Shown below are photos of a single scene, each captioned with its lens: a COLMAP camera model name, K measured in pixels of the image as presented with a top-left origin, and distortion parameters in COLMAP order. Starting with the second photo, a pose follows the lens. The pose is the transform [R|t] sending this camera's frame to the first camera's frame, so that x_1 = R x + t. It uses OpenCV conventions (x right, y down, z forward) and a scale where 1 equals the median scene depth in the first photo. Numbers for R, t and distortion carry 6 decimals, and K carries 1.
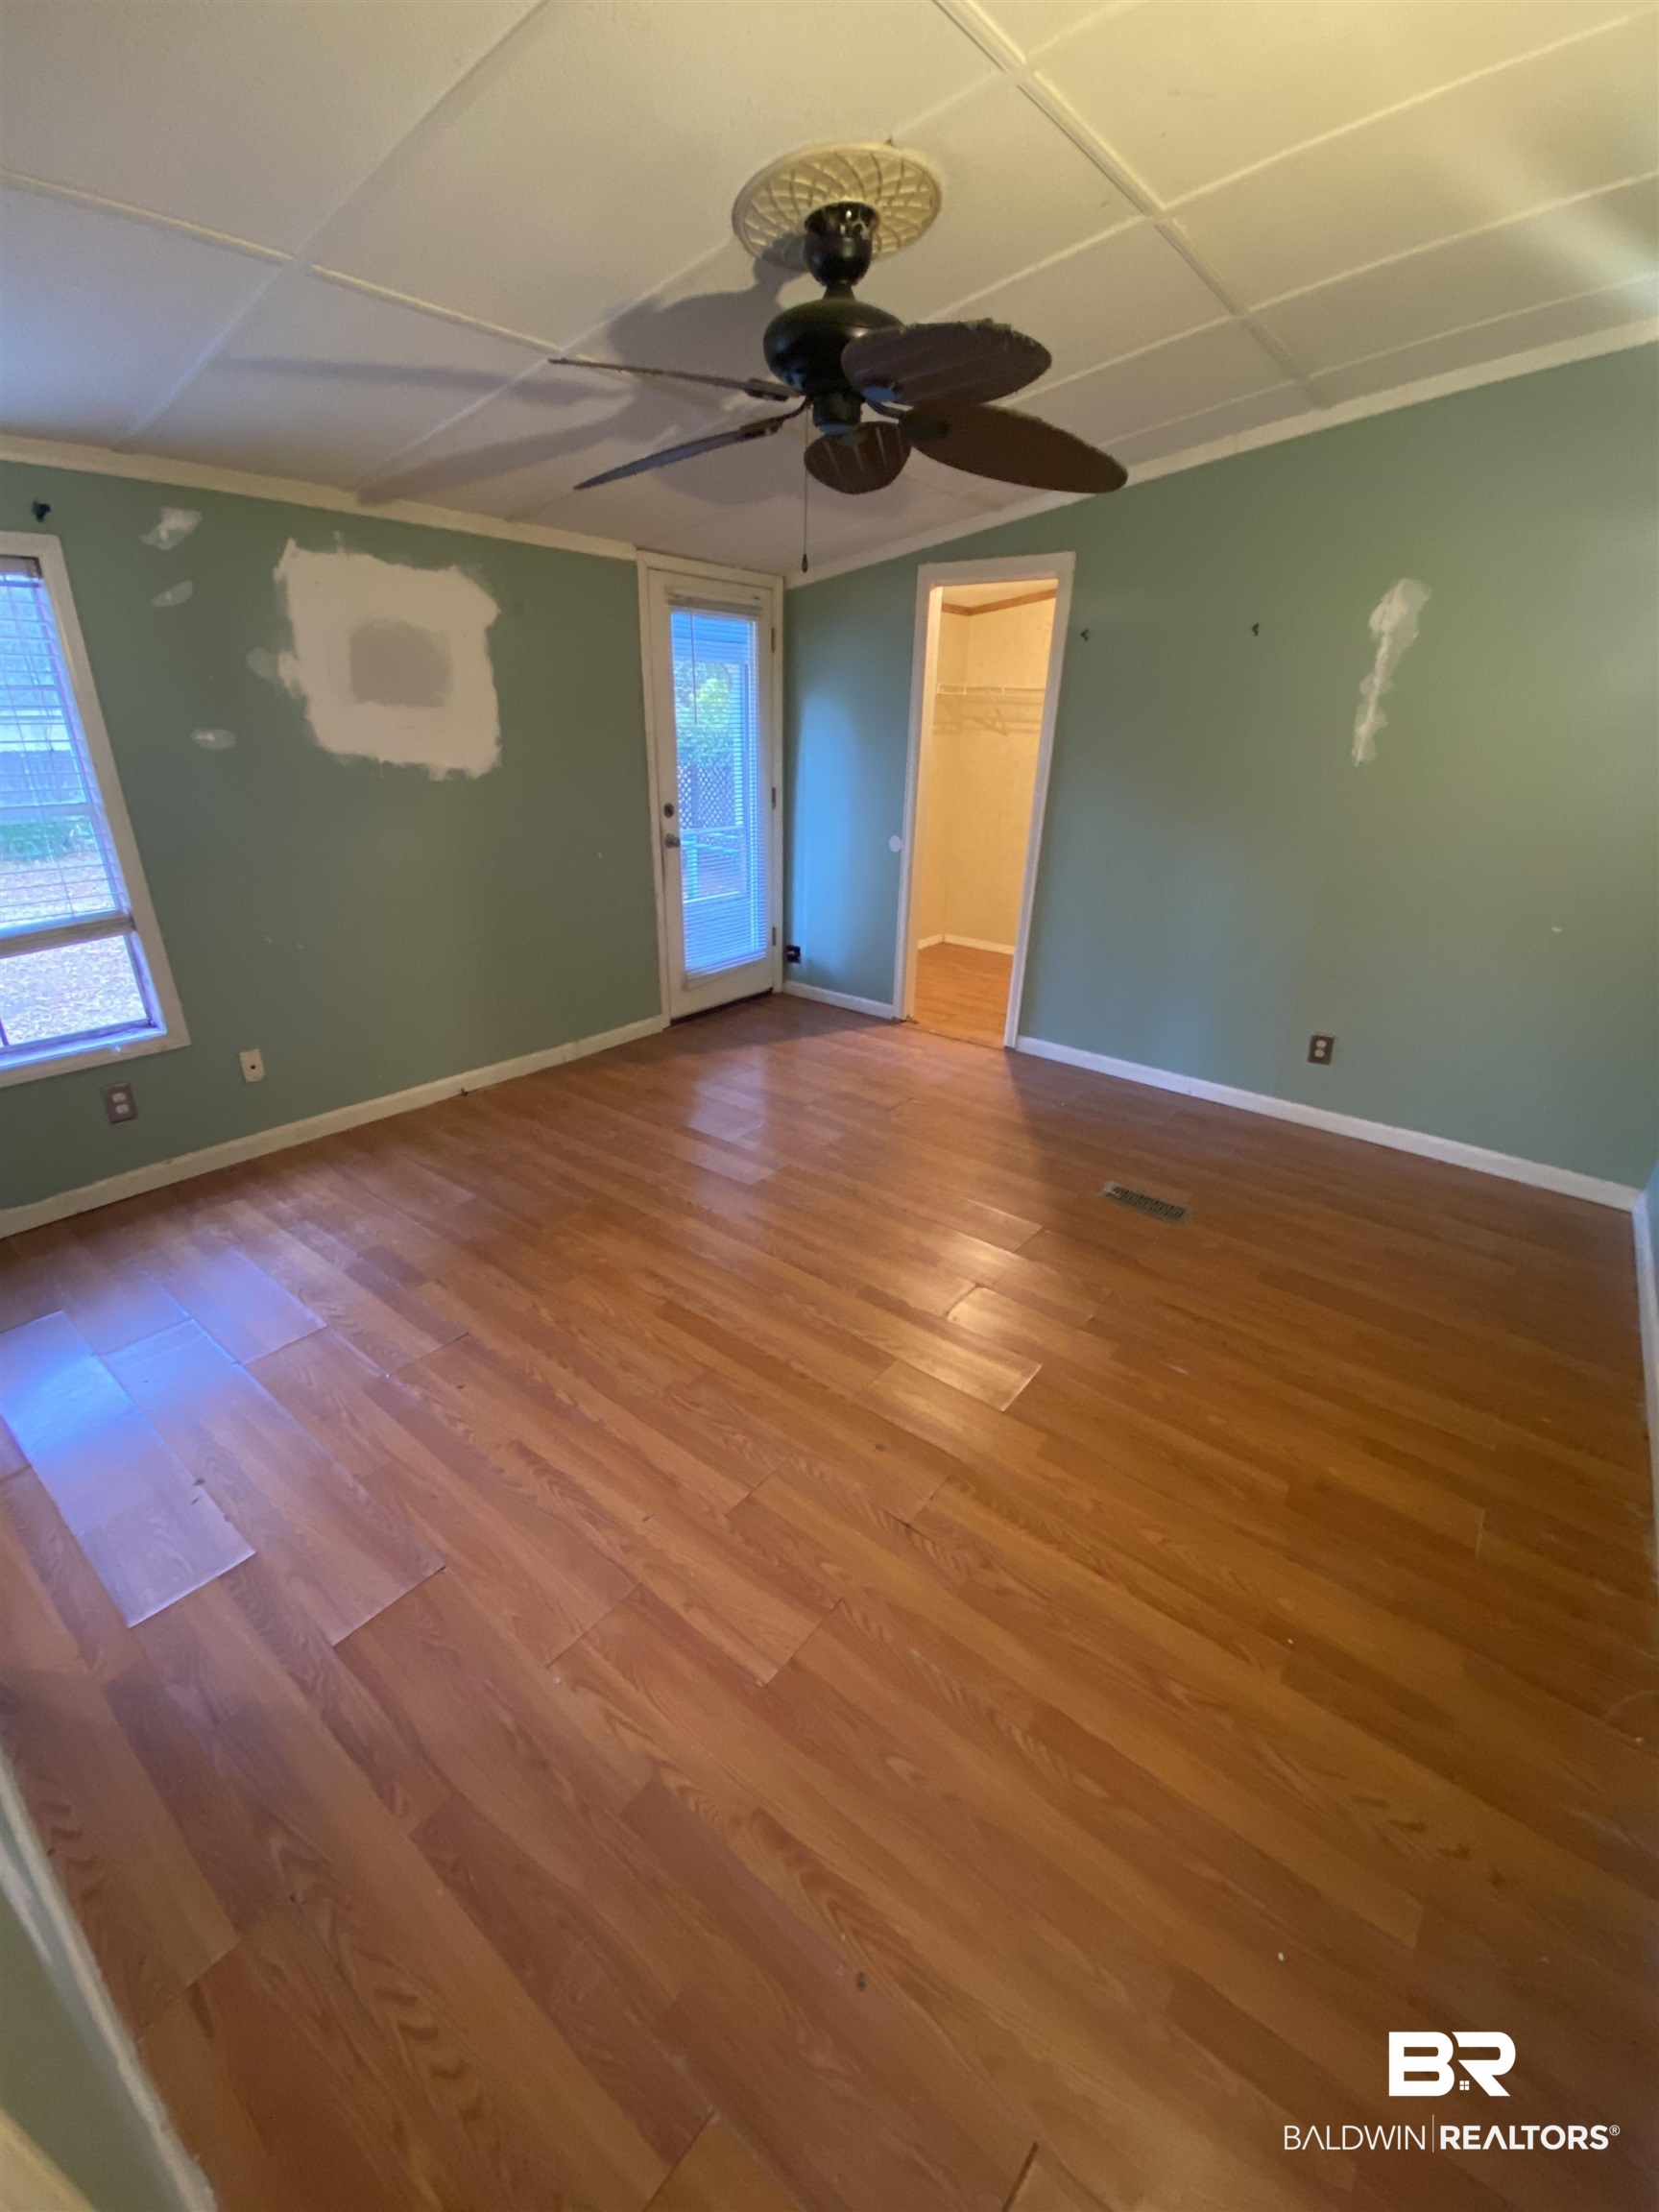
lens RADIAL K [[892.9, 0, 843.7], [0, 892.9, 1104.7], [0, 0, 1]] dist [0.041301, -0.041240]
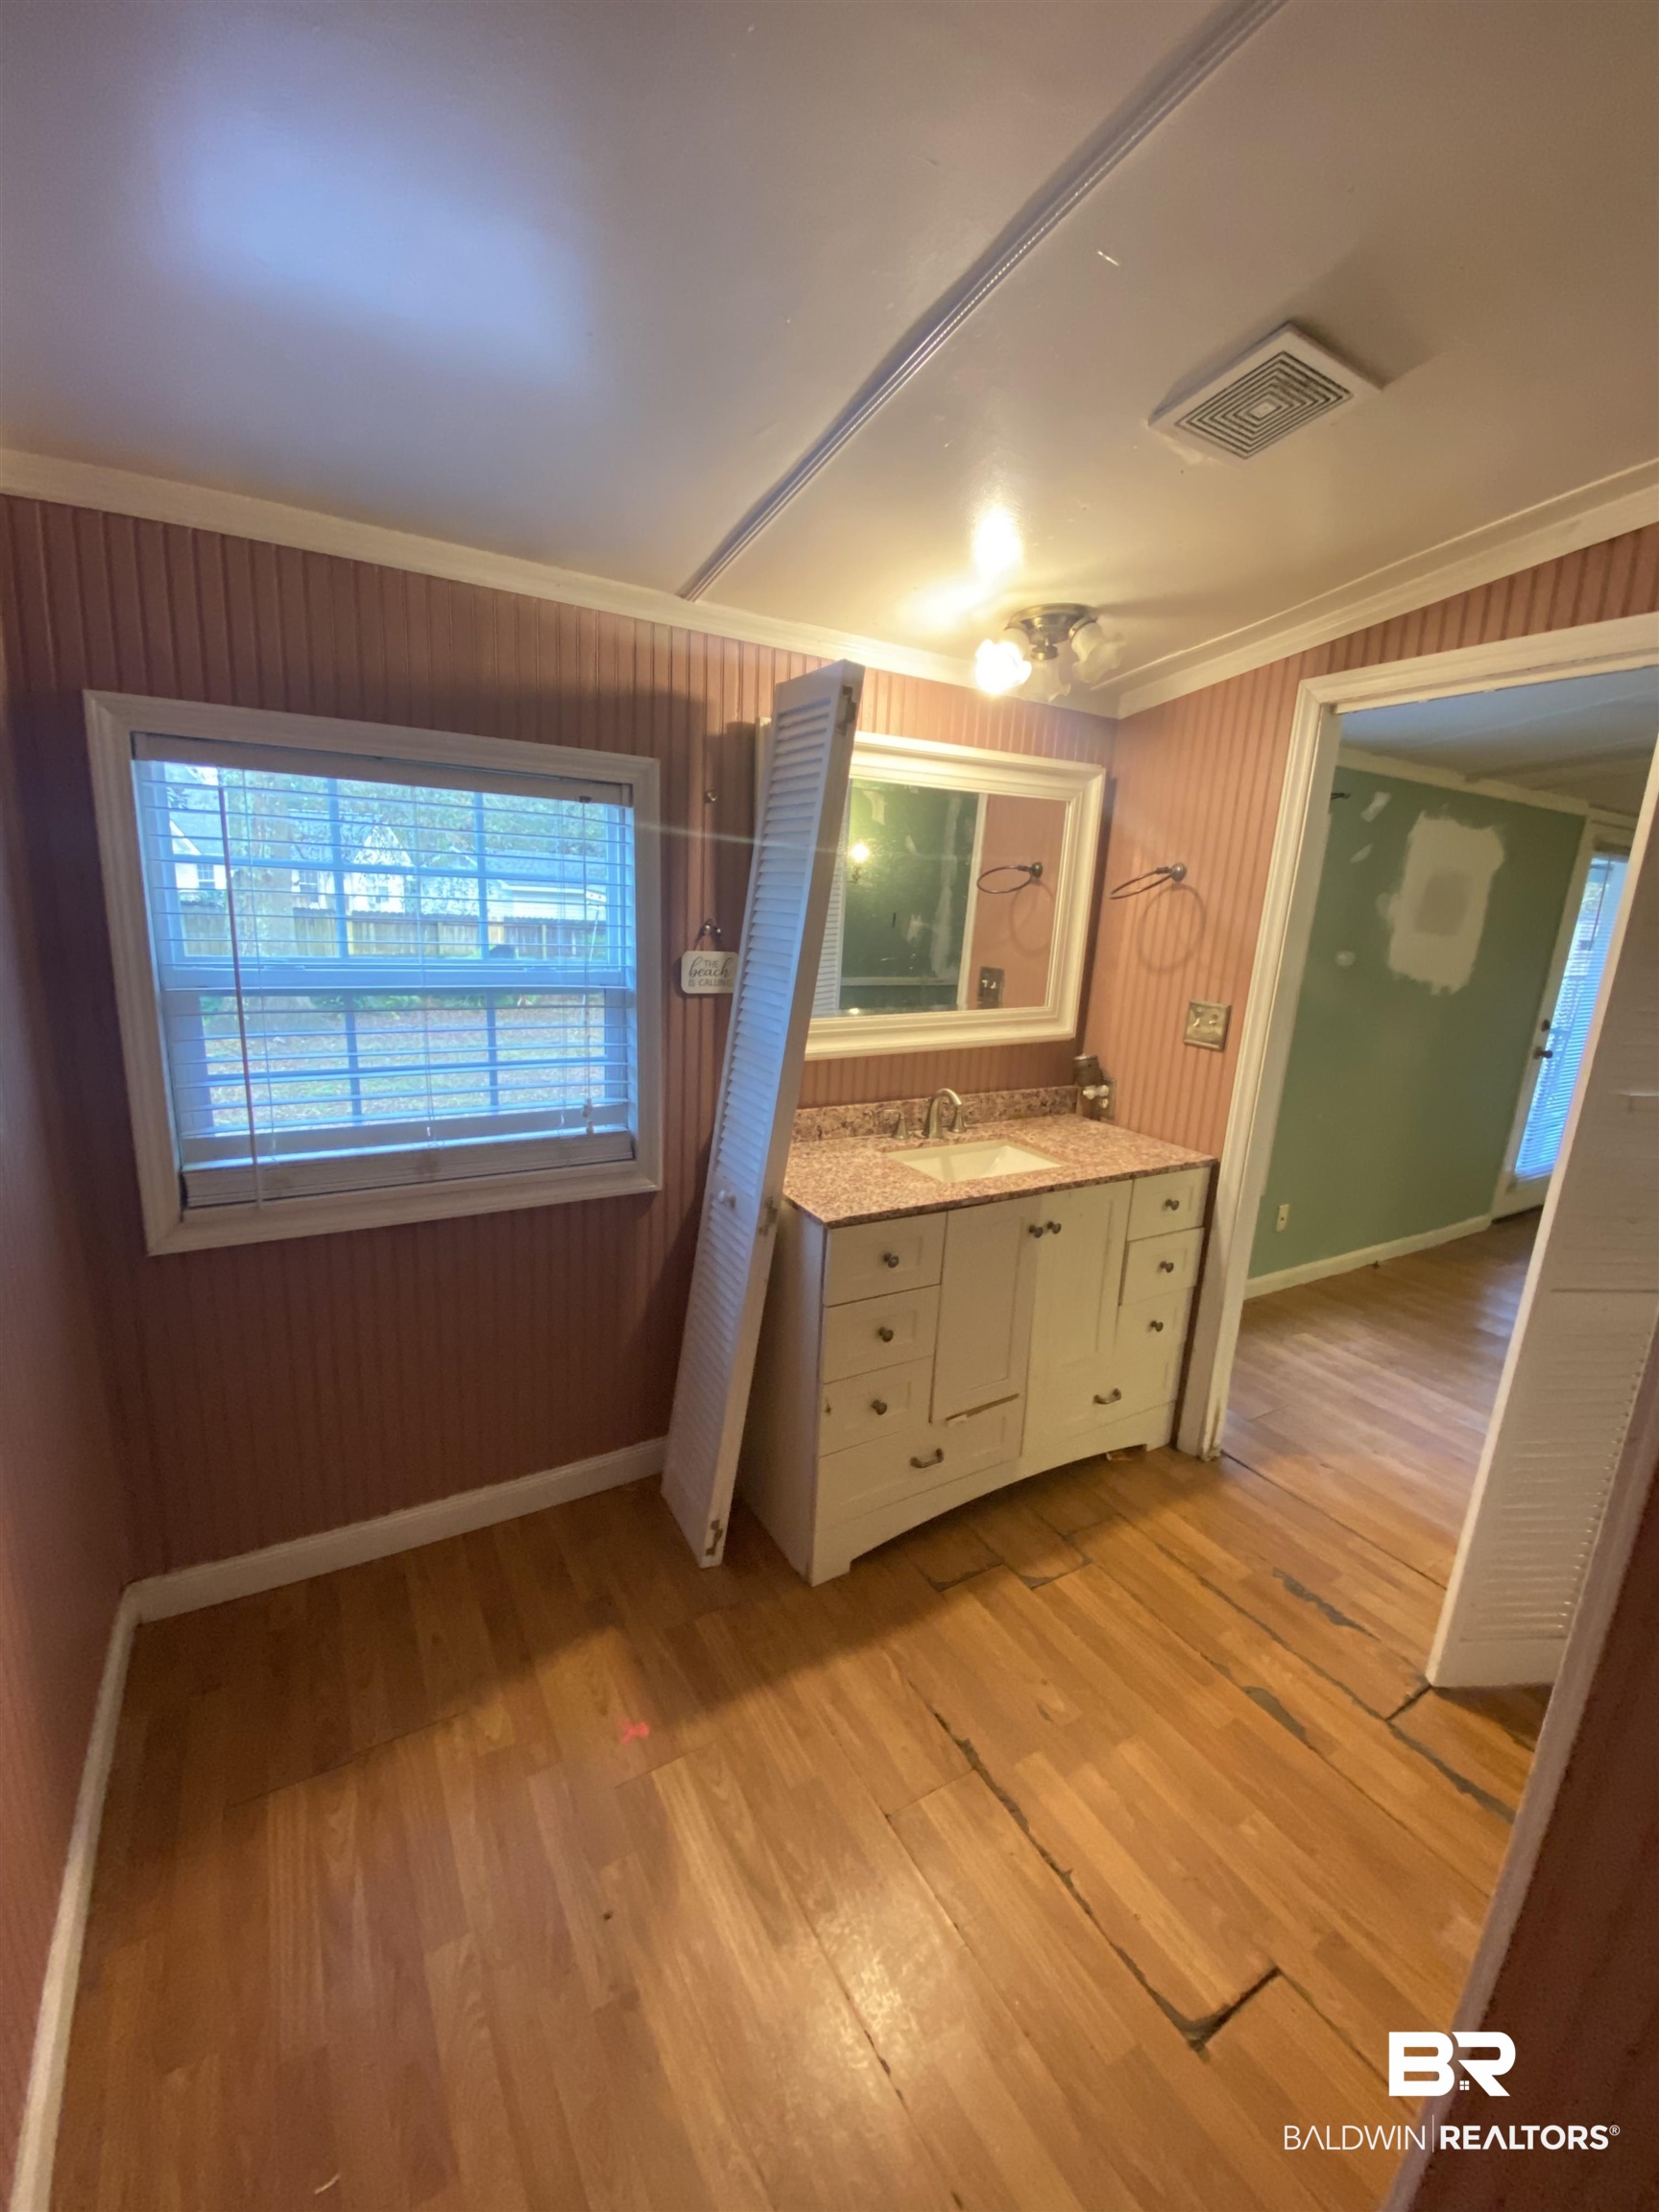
lens RADIAL K [[892.9, 0, 843.7], [0, 892.9, 1104.7], [0, 0, 1]] dist [0.041301, -0.041240]
pose [[0.926754, 0.109892, -0.359236, -0.845489], [-0.174932, 0.972494, -0.153796, 0.103605], [0.332454, 0.205373, 0.920487, -0.337341]]
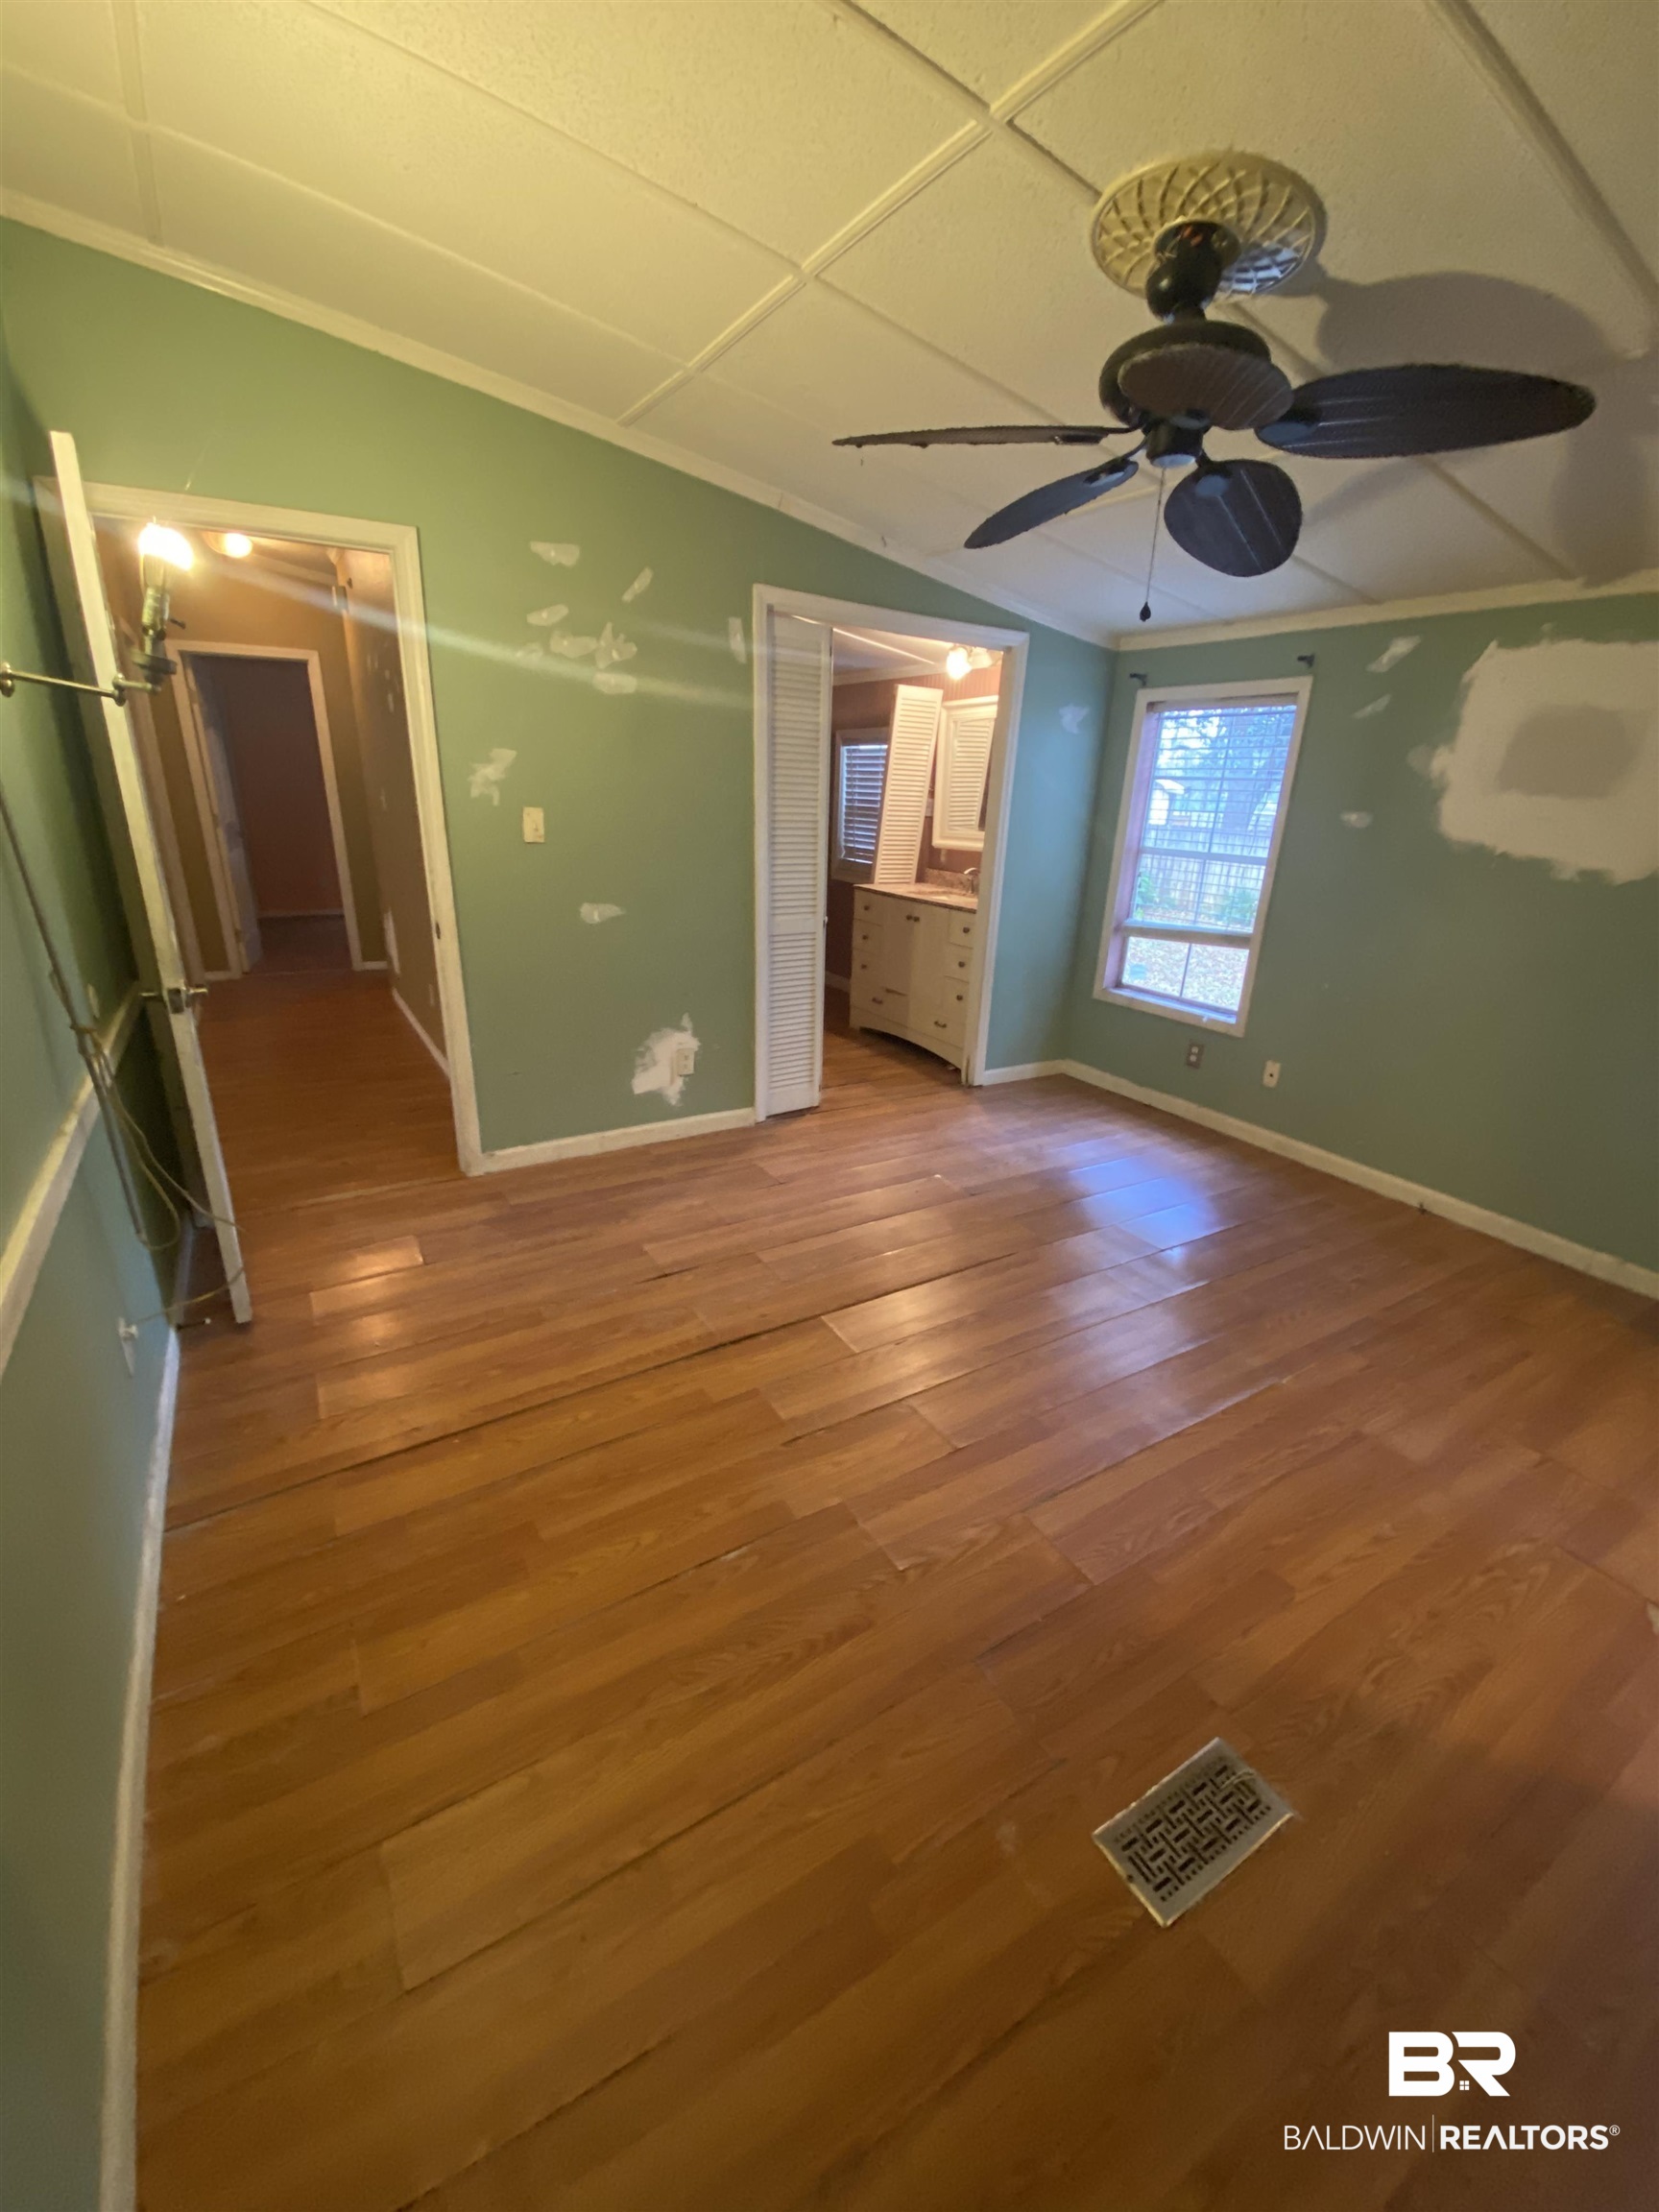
lens RADIAL K [[897.0, 0, 840.8], [0, 897.0, 1105.8], [0, 0, 1]] dist [0.019032, -0.018742]
pose [[-0.355043, 0.278435, -0.892423, 0.732759], [-0.410158, 0.811435, 0.416345, -0.304847], [0.840068, 0.513855, -0.173892, 0.799847]]
